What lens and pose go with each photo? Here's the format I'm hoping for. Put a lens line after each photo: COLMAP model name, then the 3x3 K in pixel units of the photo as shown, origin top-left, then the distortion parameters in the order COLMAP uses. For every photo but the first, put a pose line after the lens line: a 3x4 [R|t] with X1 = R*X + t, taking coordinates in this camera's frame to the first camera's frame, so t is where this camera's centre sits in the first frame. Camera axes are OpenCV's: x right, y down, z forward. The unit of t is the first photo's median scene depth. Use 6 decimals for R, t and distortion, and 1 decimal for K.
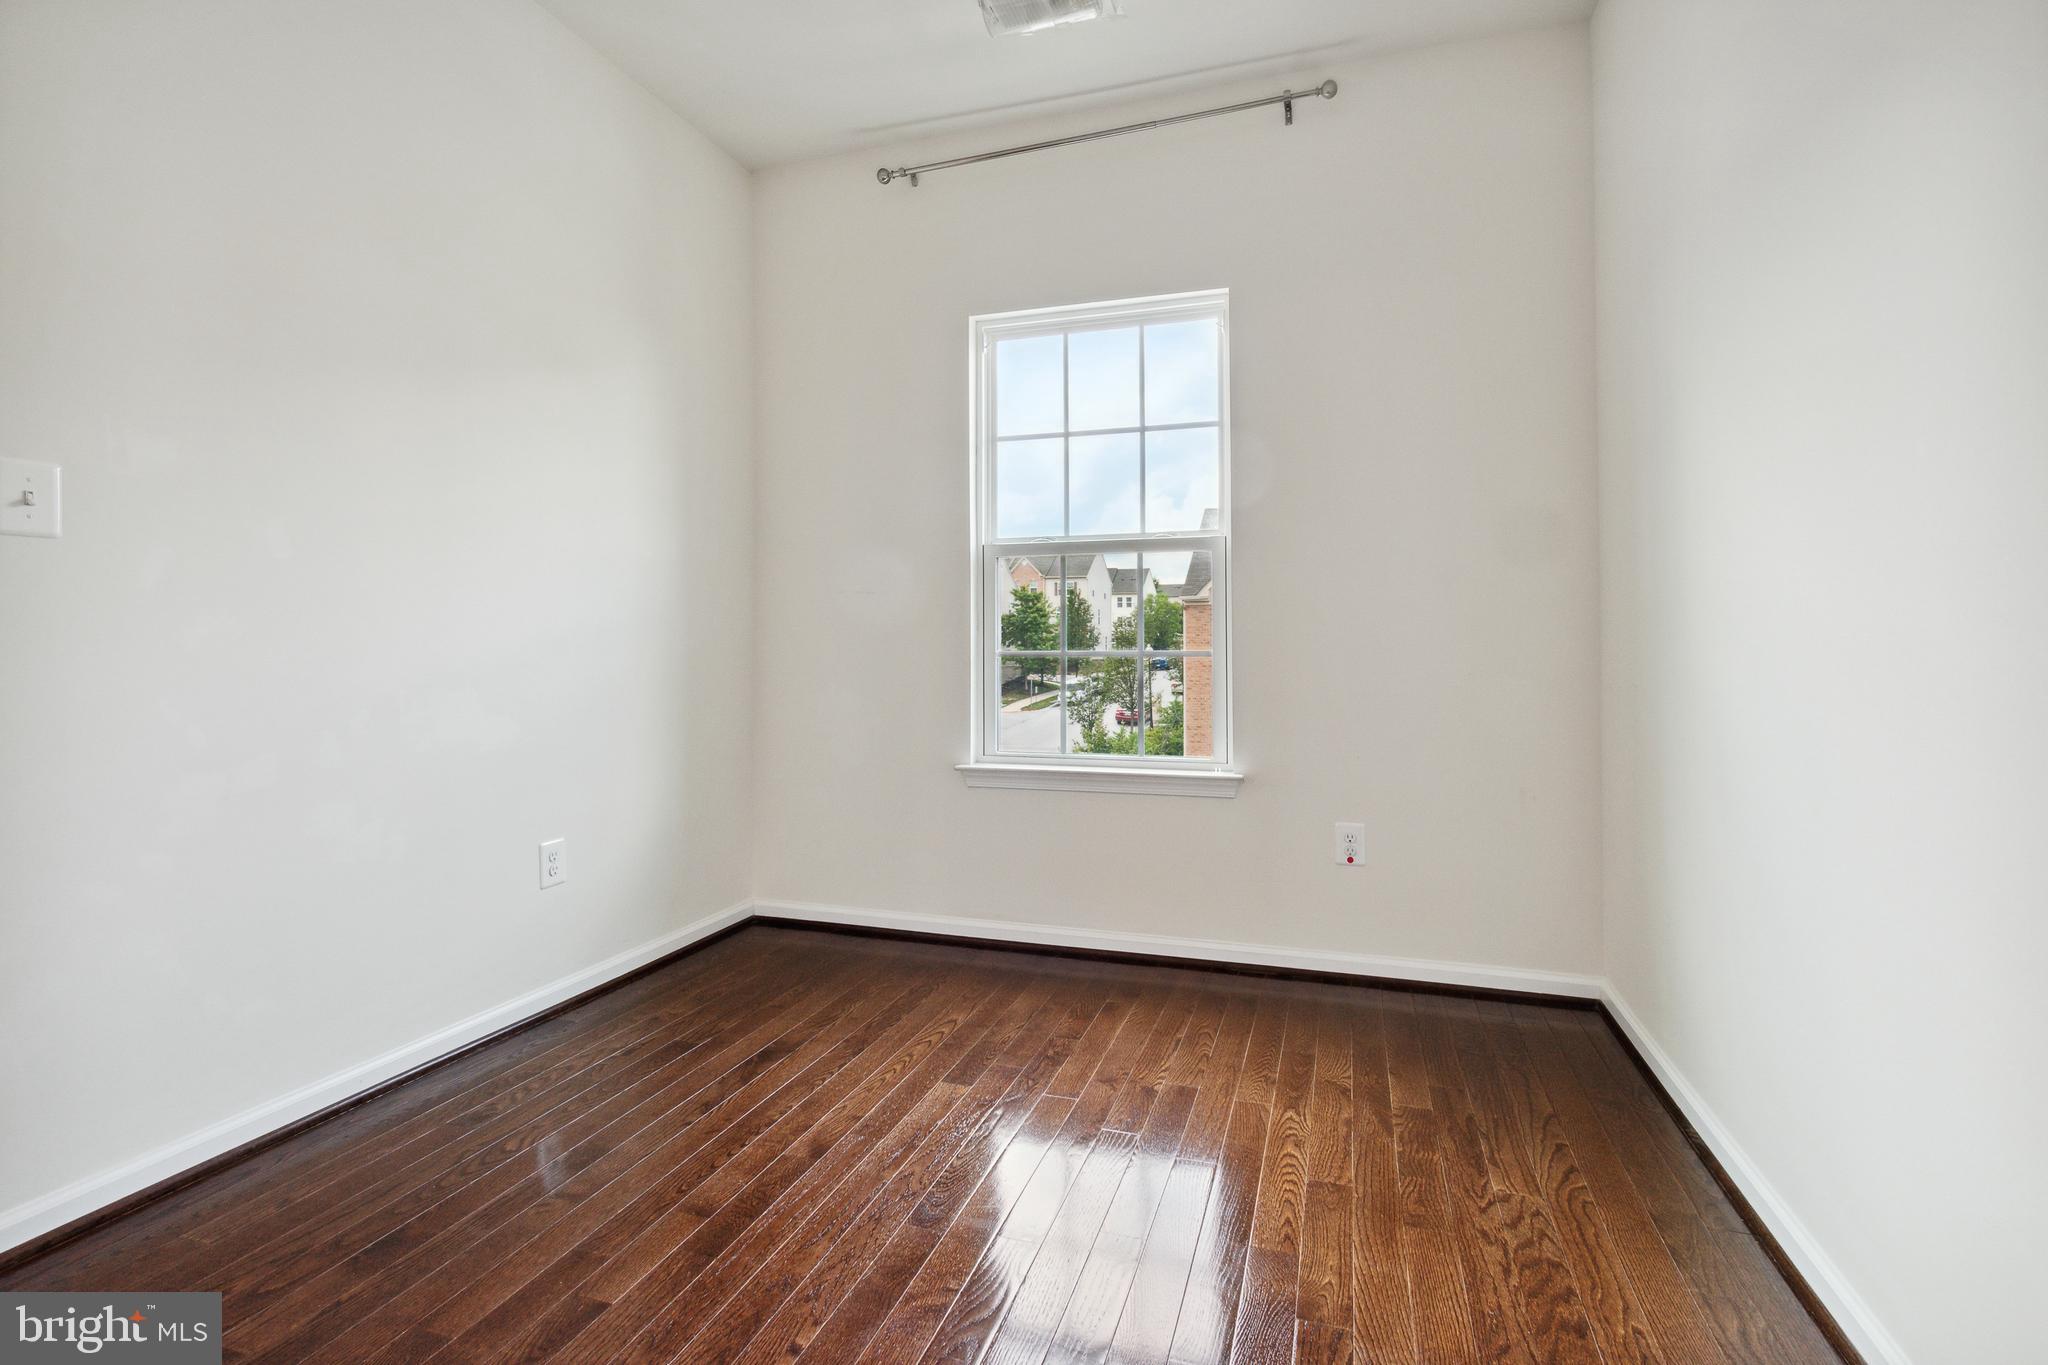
lens RADIAL K [[956.9, 0, 1021.2], [0, 956.9, 649.3], [0, 0, 1]] dist [-0.007300, -0.000931]
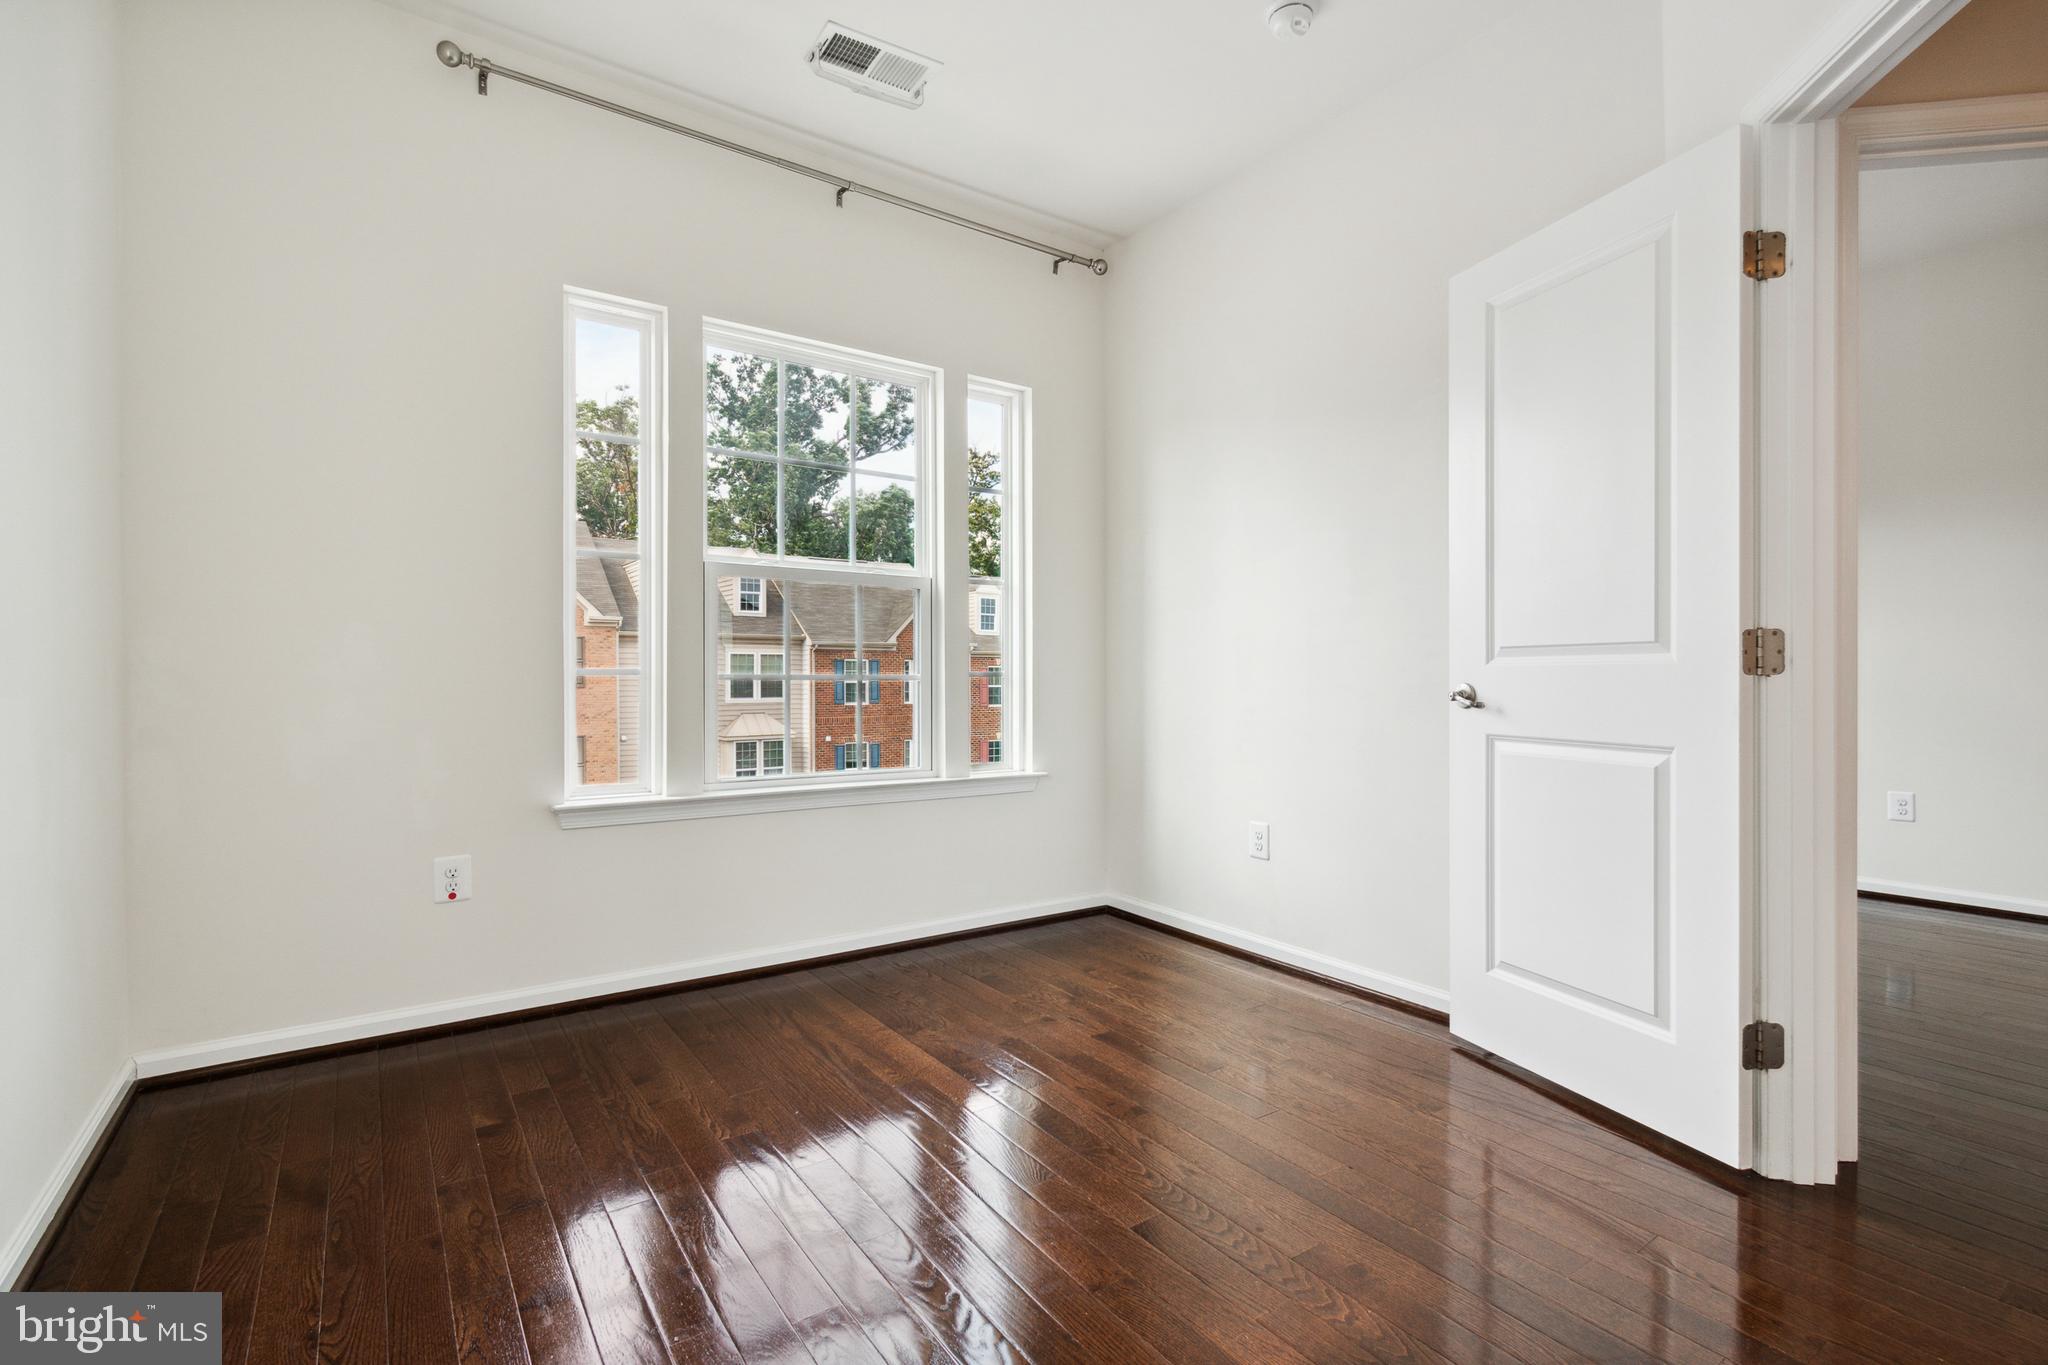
lens RADIAL K [[932.6, 0, 1024.0], [0, 932.6, 682.5], [0, 0, 1]] dist [0.001012, 0.000254]
pose [[0.595427, -0.005182, 0.803392, -0.480242], [-0.006062, 0.999922, 0.010942, -0.001504], [-0.803386, -0.011385, 0.595349, 0.161918]]
